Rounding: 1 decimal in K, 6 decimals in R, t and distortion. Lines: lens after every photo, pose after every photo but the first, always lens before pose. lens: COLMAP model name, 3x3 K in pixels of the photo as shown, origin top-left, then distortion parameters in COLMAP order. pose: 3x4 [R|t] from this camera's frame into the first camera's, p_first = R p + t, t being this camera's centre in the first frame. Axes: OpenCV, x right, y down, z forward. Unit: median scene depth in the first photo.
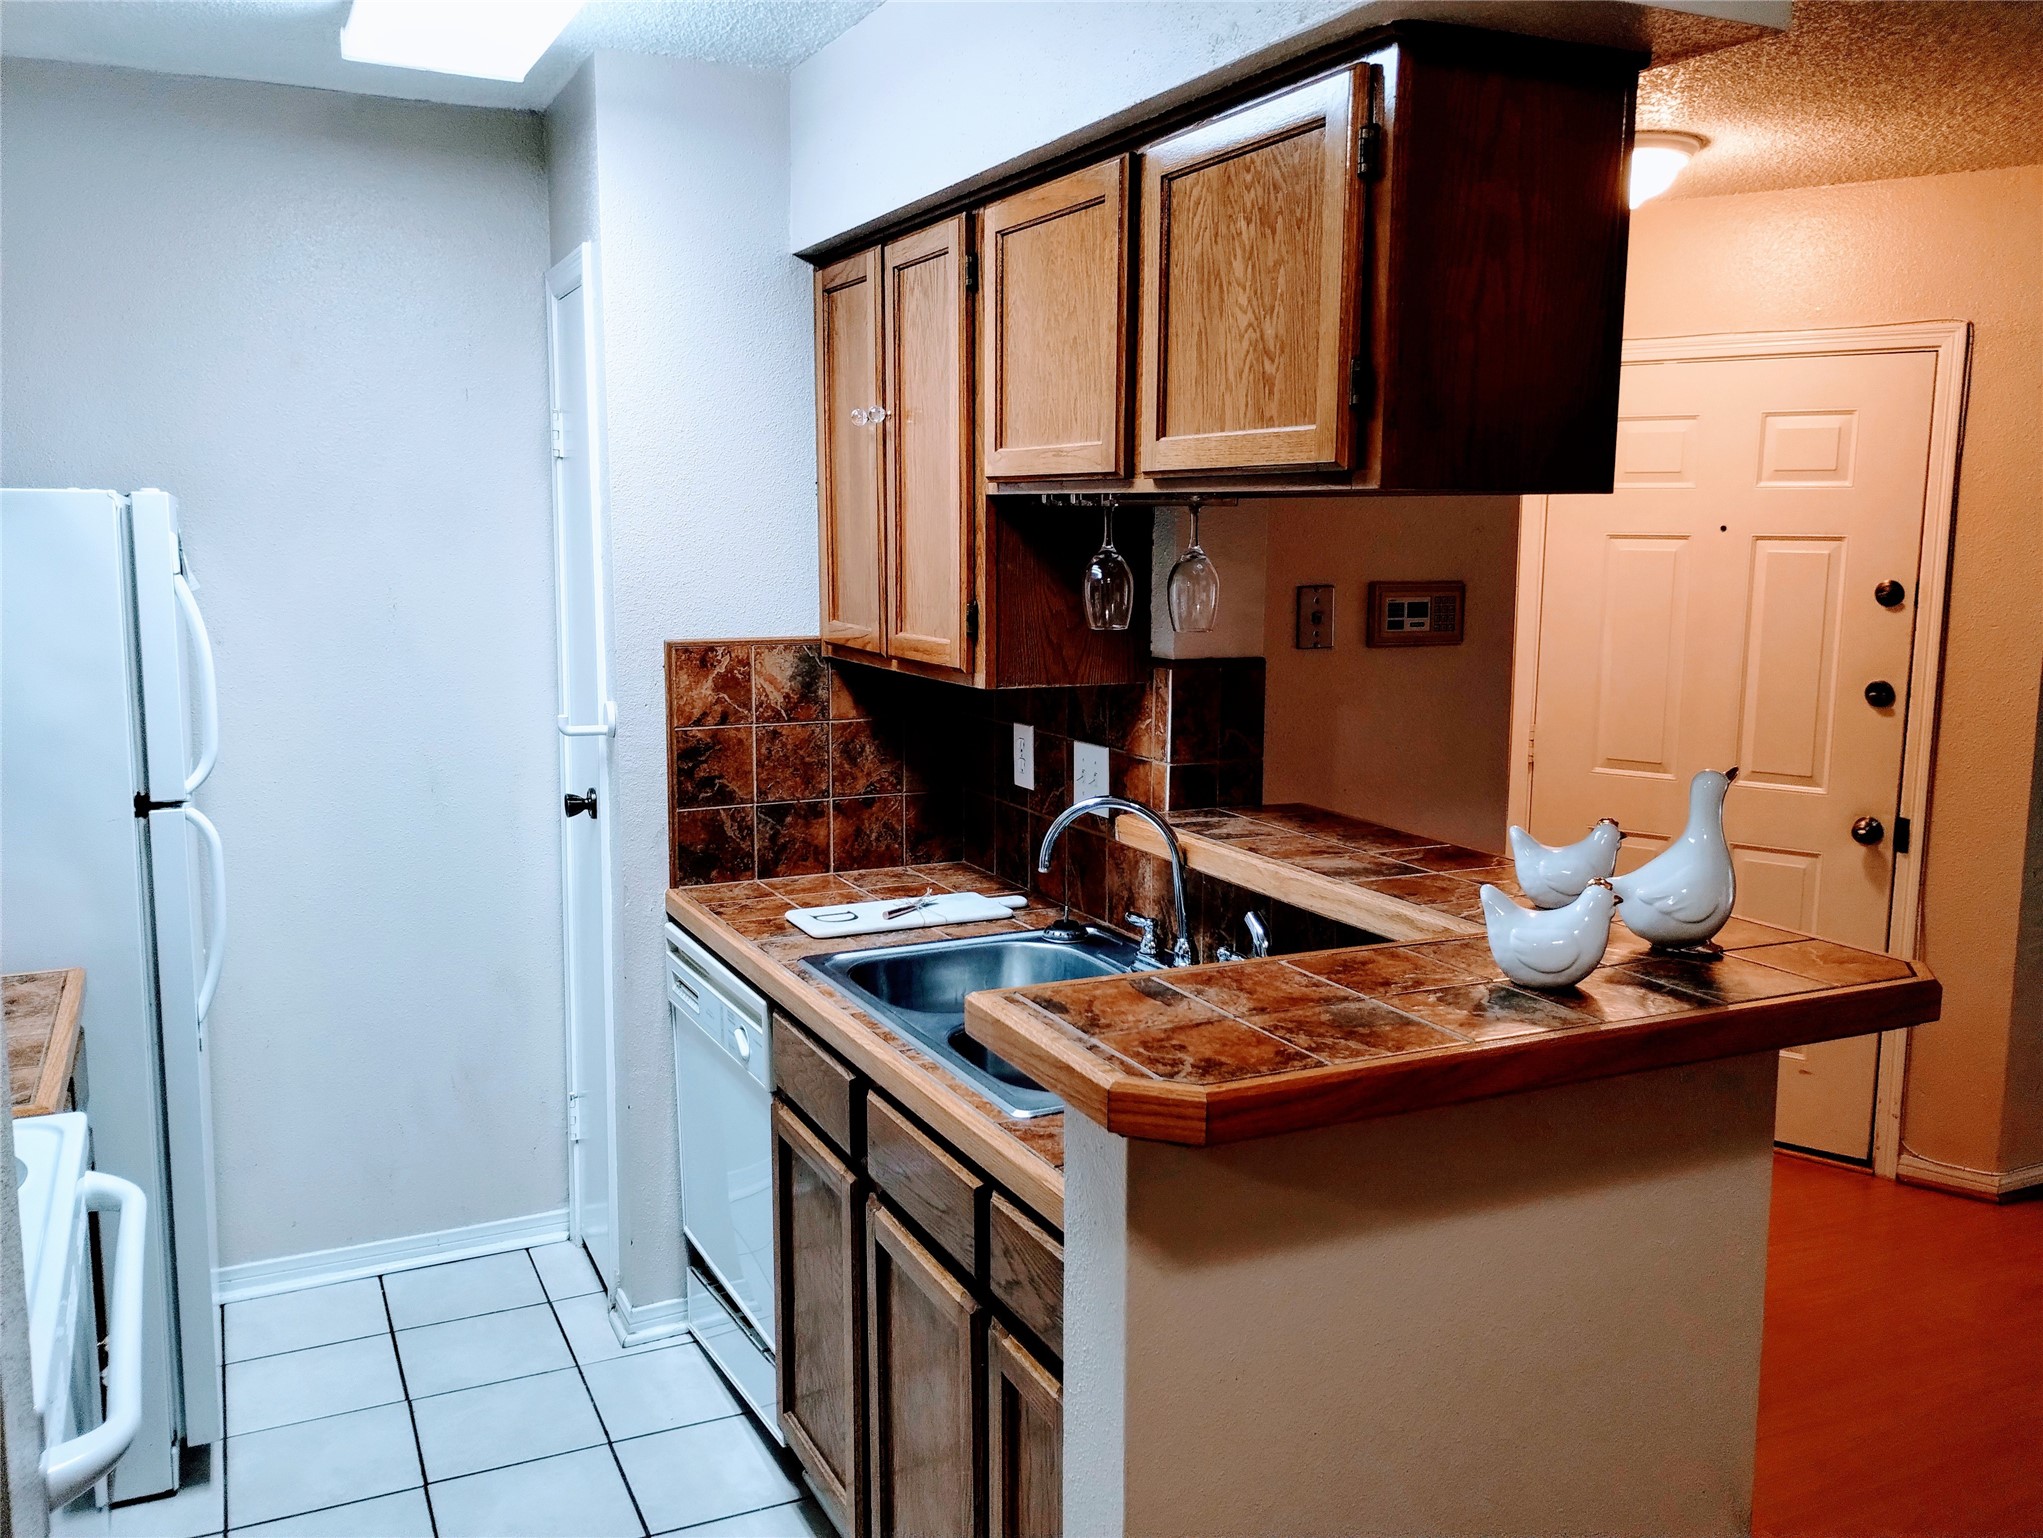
lens RADIAL K [[1693.7, 0, 1021.5], [0, 1693.7, 769.0], [0, 0, 1]] dist [0.062036, -0.099537]
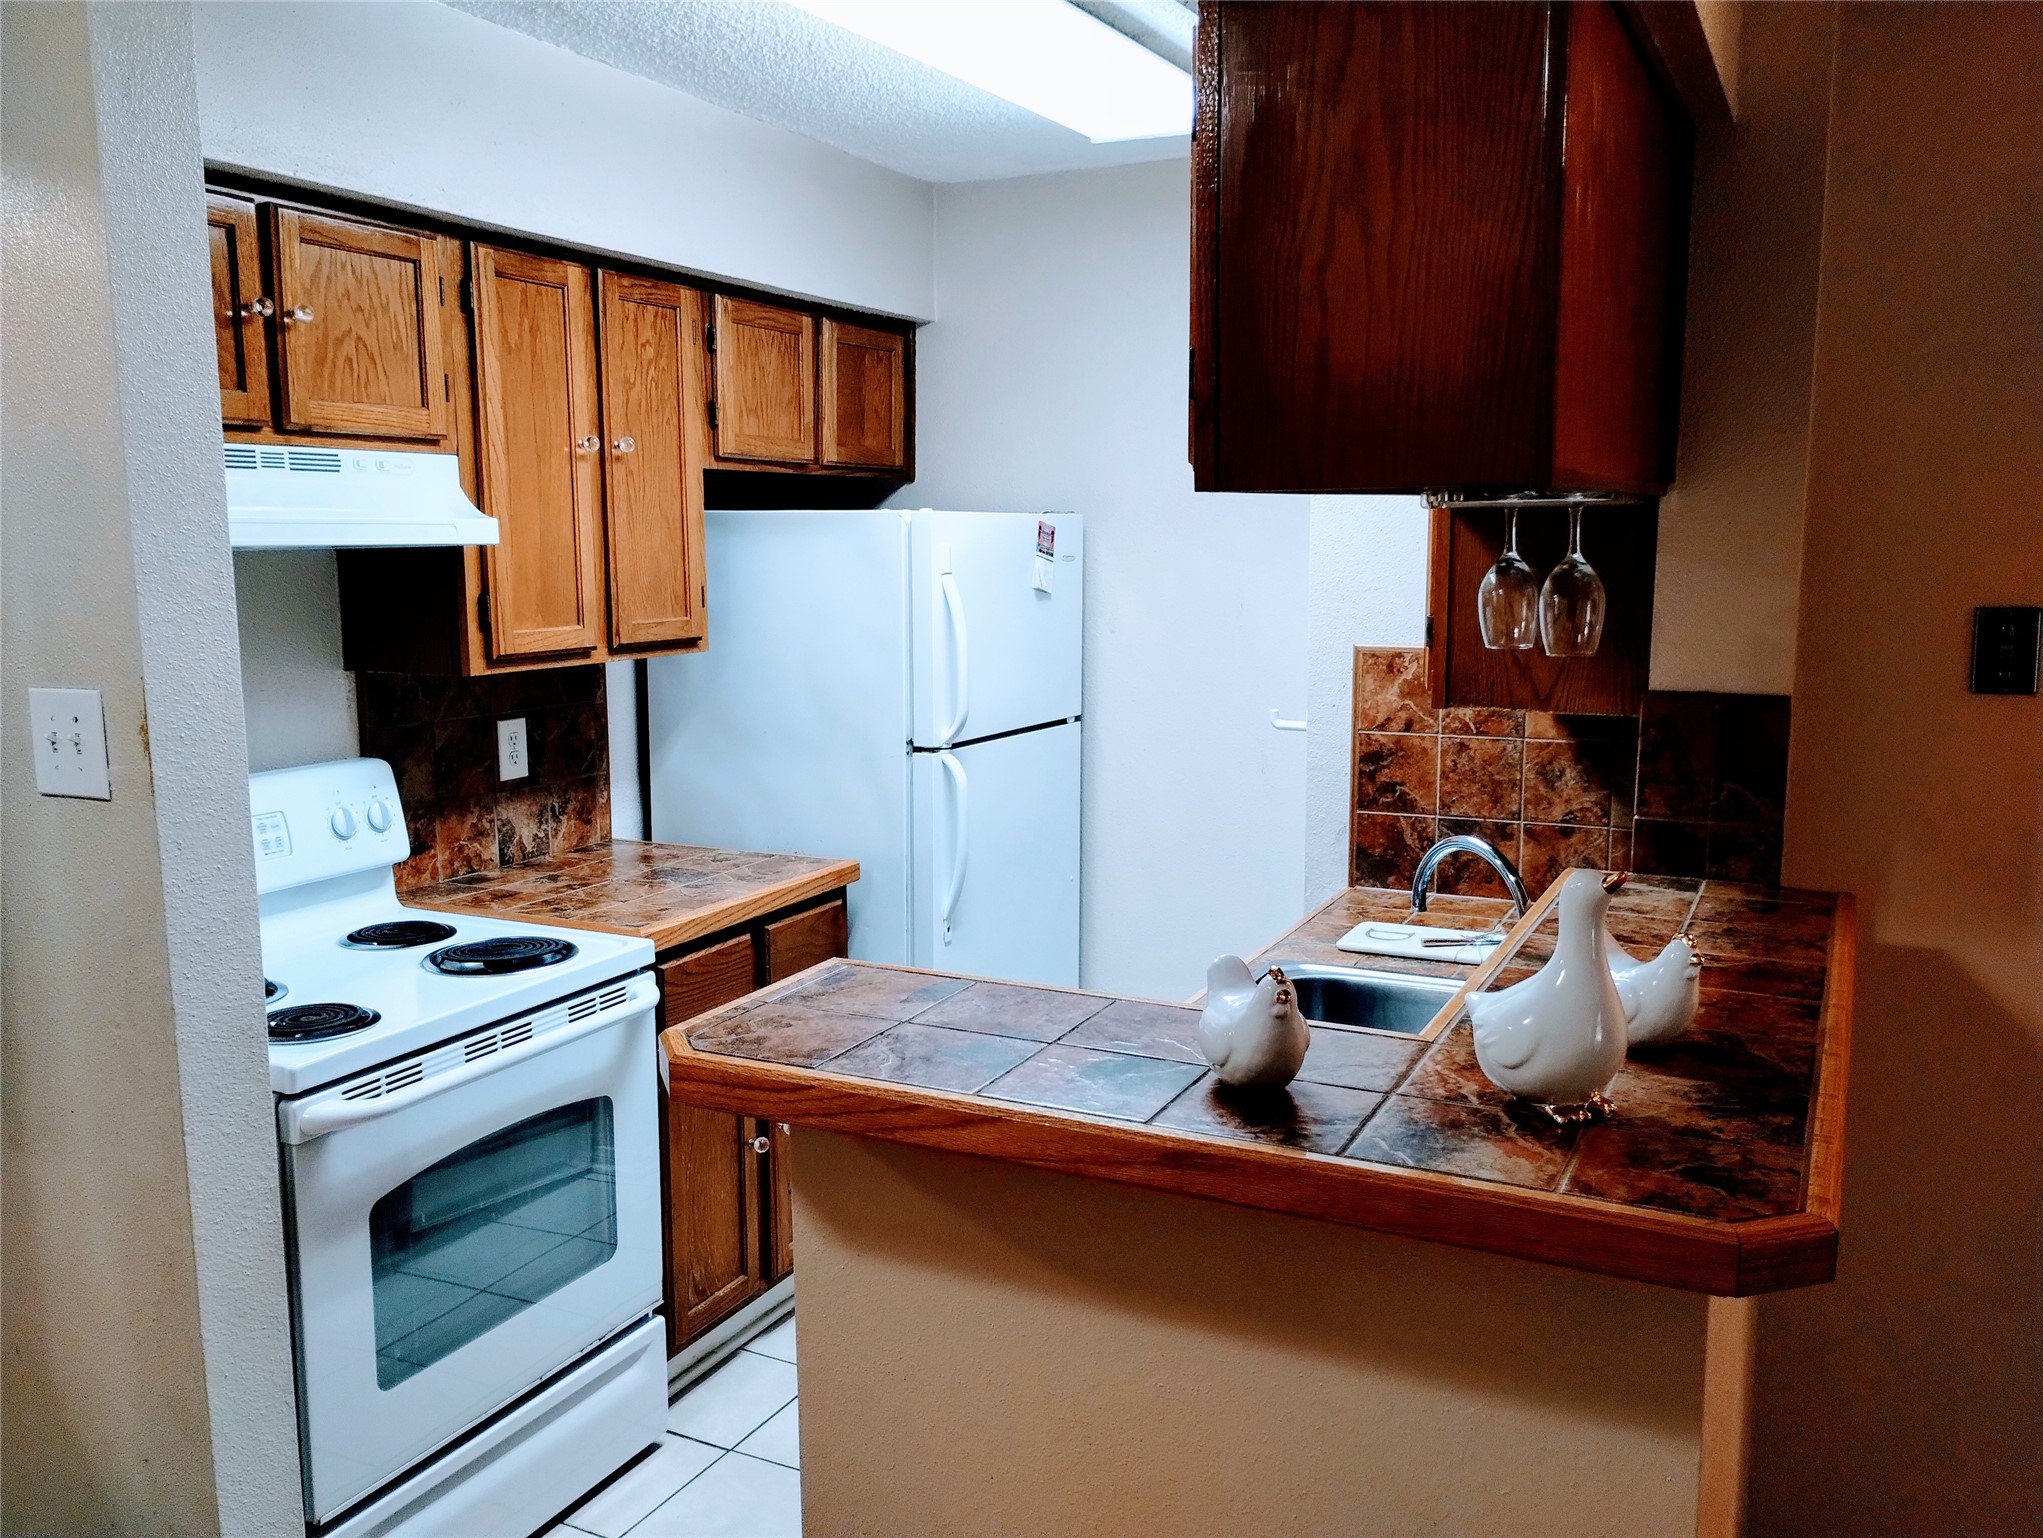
lens RADIAL K [[1693.7, 0, 1021.5], [0, 1693.7, 769.0], [0, 0, 1]] dist [0.062036, -0.099537]
pose [[0.607951, 0.103054, -0.787258, 0.473785], [-0.103999, 0.993334, 0.049717, -0.030529], [0.787134, 0.051649, 0.614616, 0.212893]]
